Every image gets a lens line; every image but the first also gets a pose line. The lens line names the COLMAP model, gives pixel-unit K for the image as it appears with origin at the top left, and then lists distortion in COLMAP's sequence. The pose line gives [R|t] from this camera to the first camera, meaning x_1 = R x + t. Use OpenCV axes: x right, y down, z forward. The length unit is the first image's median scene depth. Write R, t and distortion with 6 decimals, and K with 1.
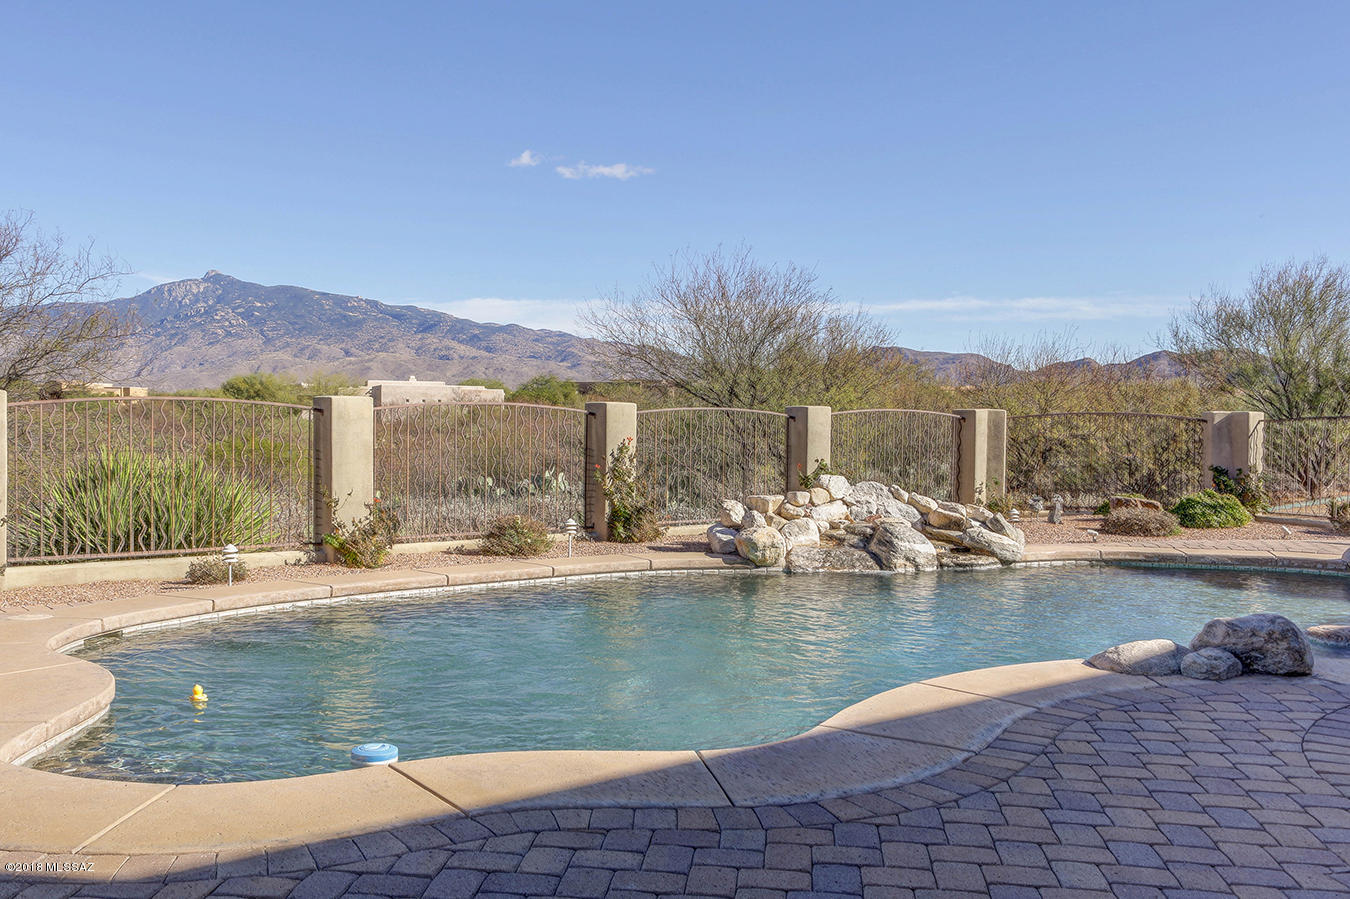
lens RADIAL K [[1286.6, 0, 674.4], [0, 1286.6, 448.3], [0, 0, 1]] dist [-0.003040, 0.000000]
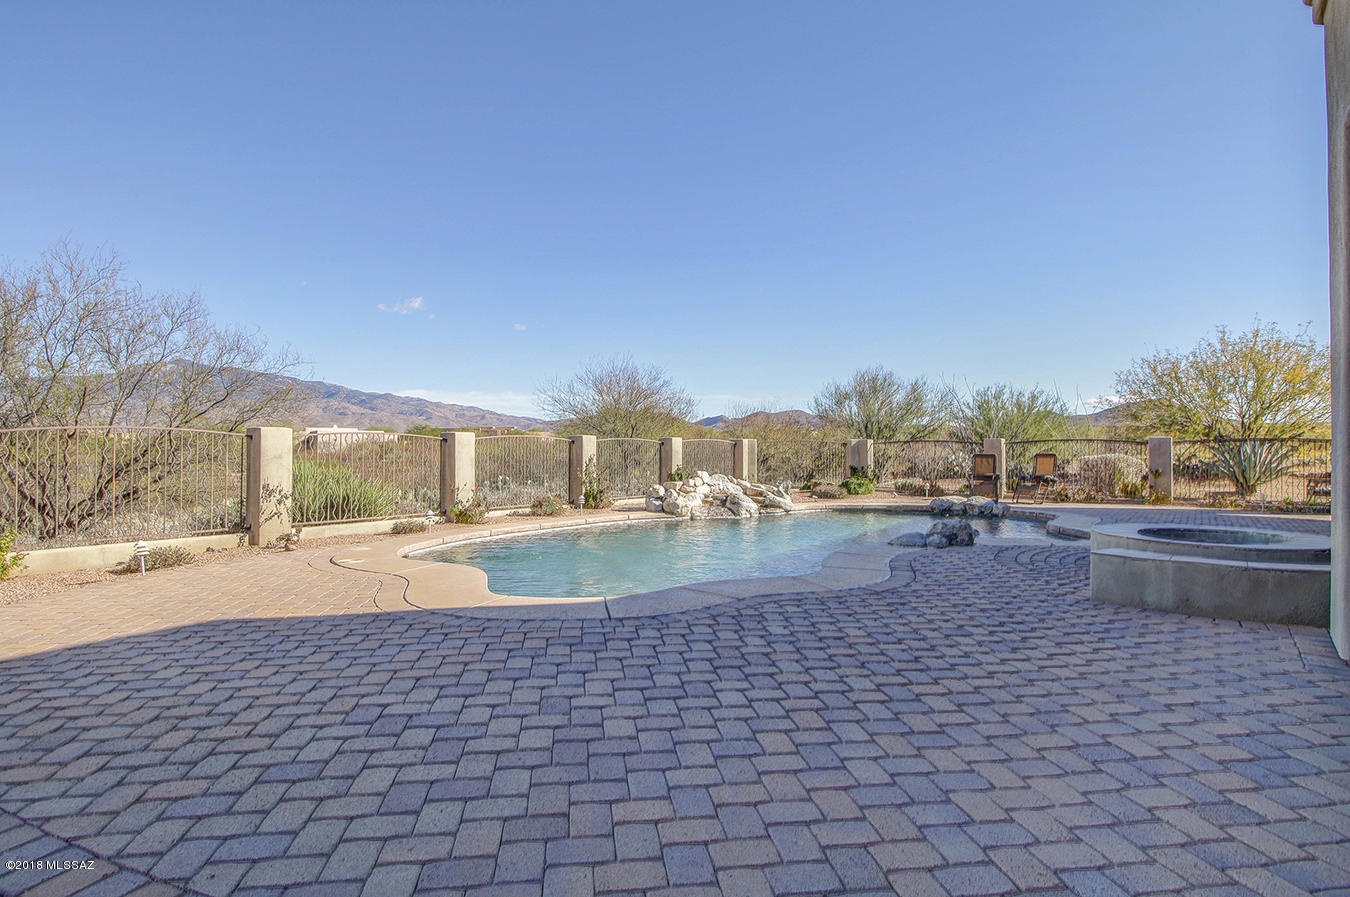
lens RADIAL K [[745.3, 0, 675.2], [0, 745.3, 448.2], [0, 0, 1]] dist [0.000411, 0.000018]
pose [[0.964836, -0.009212, 0.262689, -0.222650], [0.015829, 0.999608, -0.023082, 0.011427], [-0.262374, 0.026428, 0.964604, -0.109308]]
